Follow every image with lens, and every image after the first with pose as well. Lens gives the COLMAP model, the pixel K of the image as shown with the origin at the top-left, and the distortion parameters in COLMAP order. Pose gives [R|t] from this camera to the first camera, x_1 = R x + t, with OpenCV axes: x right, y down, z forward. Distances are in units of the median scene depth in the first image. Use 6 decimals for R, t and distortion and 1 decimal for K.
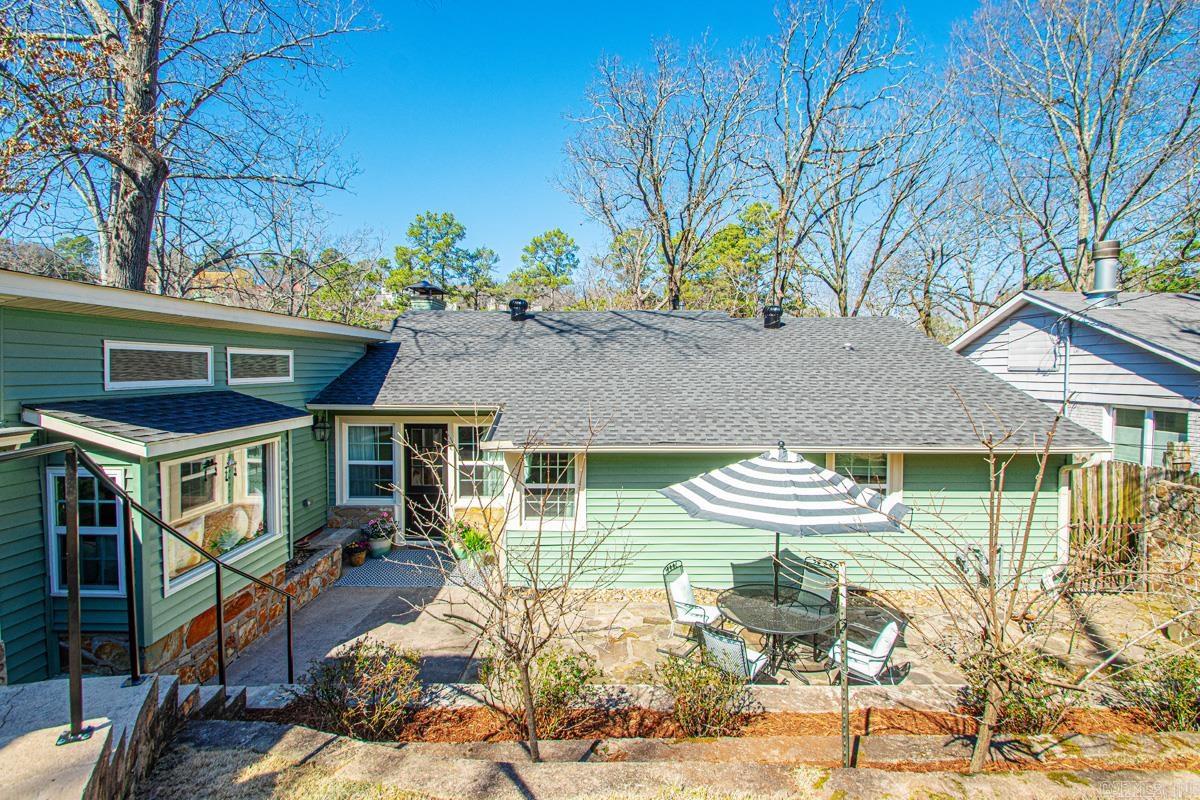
lens RADIAL K [[575.5, 0, 592.4], [0, 575.5, 381.8], [0, 0, 1]] dist [0.015592, -0.017620]
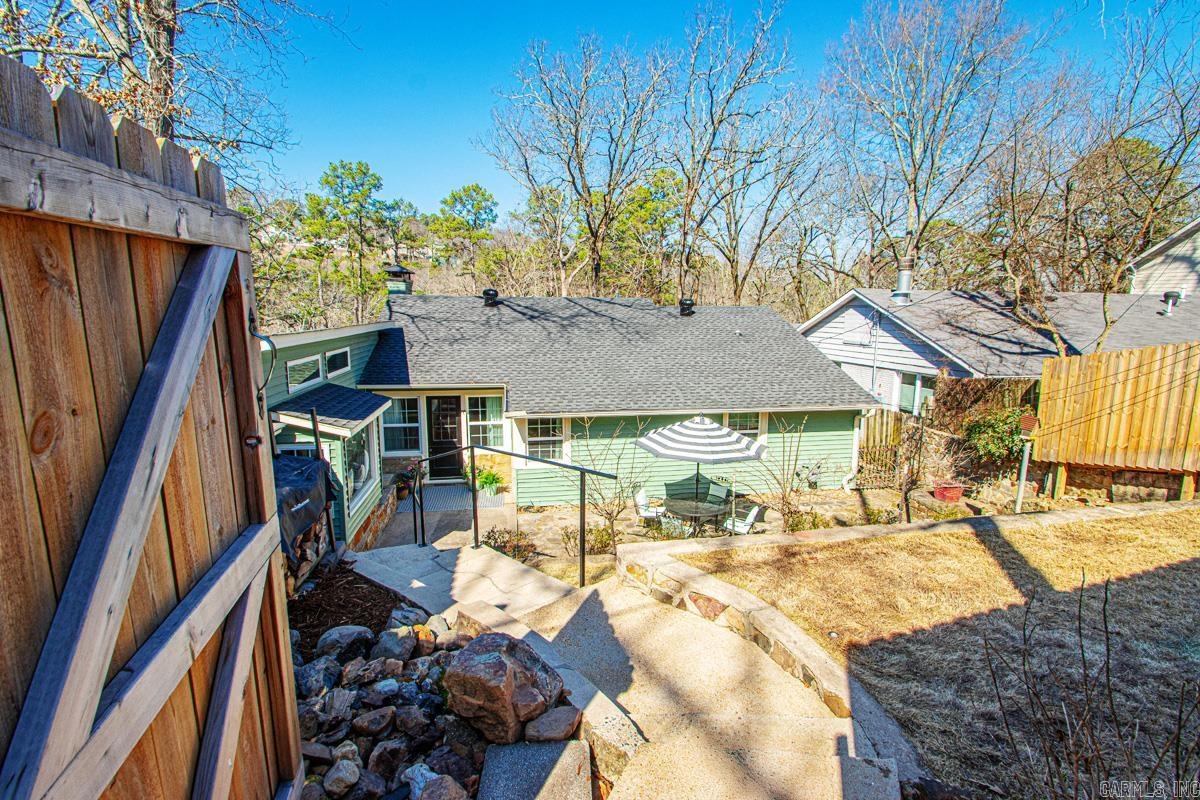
lens RADIAL K [[559.5, 0, 600.3], [0, 559.5, 393.1], [0, 0, 1]] dist [0.002270, 0.000270]
pose [[0.983681, -0.024428, 0.178257, -0.158275], [0.002055, 0.992201, 0.124629, -0.095516], [-0.179912, -0.122229, 0.976059, -0.343721]]
